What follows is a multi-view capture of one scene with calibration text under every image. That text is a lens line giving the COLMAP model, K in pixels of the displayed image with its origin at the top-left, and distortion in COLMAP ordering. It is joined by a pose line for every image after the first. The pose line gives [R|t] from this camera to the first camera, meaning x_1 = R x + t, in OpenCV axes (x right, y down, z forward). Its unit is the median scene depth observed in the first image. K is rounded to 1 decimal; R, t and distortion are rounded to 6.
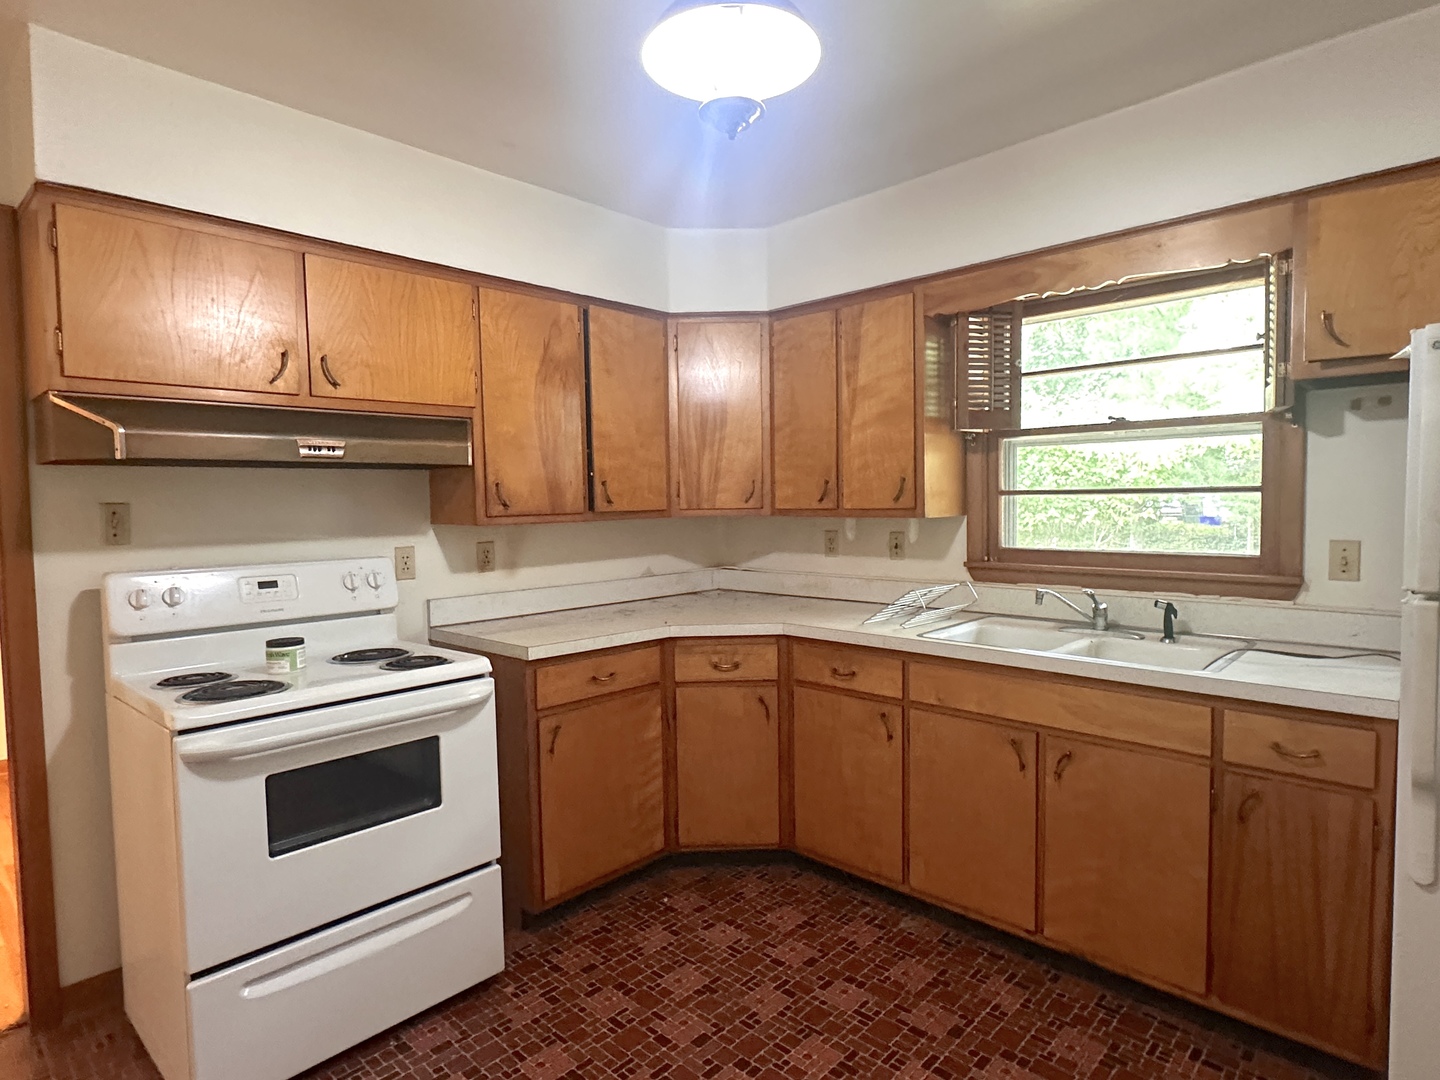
lens RADIAL K [[804.4, 0, 720.9], [0, 804.4, 538.5], [0, 0, 1]] dist [-0.005769, 0.001328]
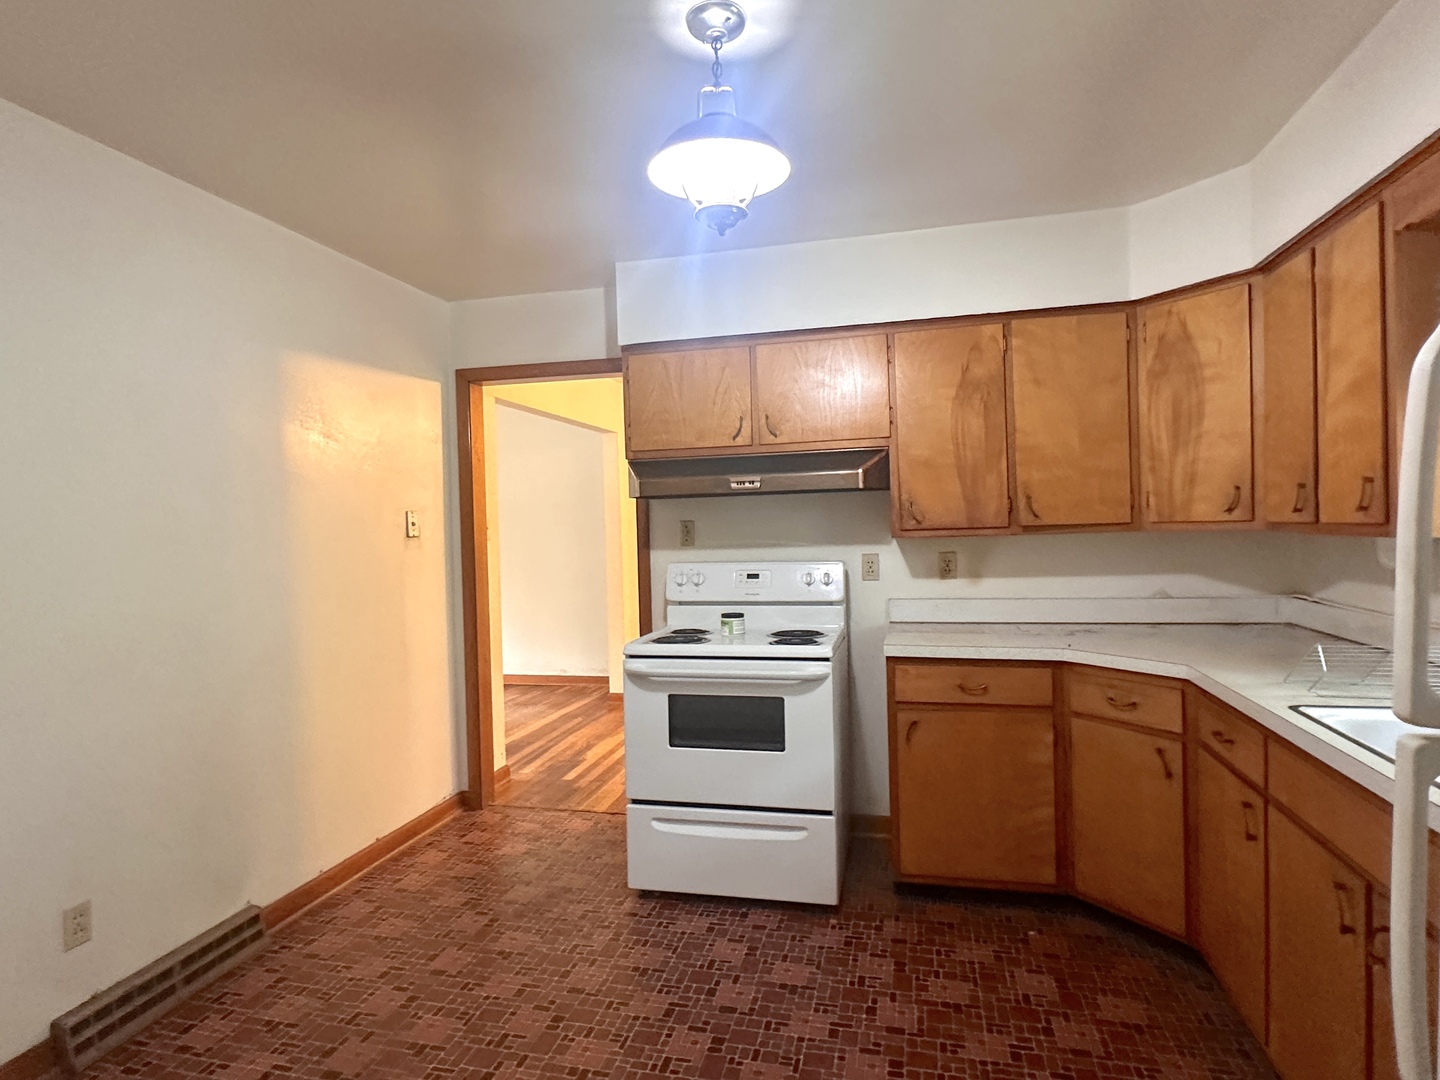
lens RADIAL K [[804.4, 0, 720.7], [0, 804.4, 538.9], [0, 0, 1]] dist [-0.005769, 0.001328]
pose [[0.484679, 0.019674, -0.874471, 0.562458], [-0.021761, 0.999709, 0.010431, -0.019836], [0.874421, 0.013974, 0.484966, 0.202494]]
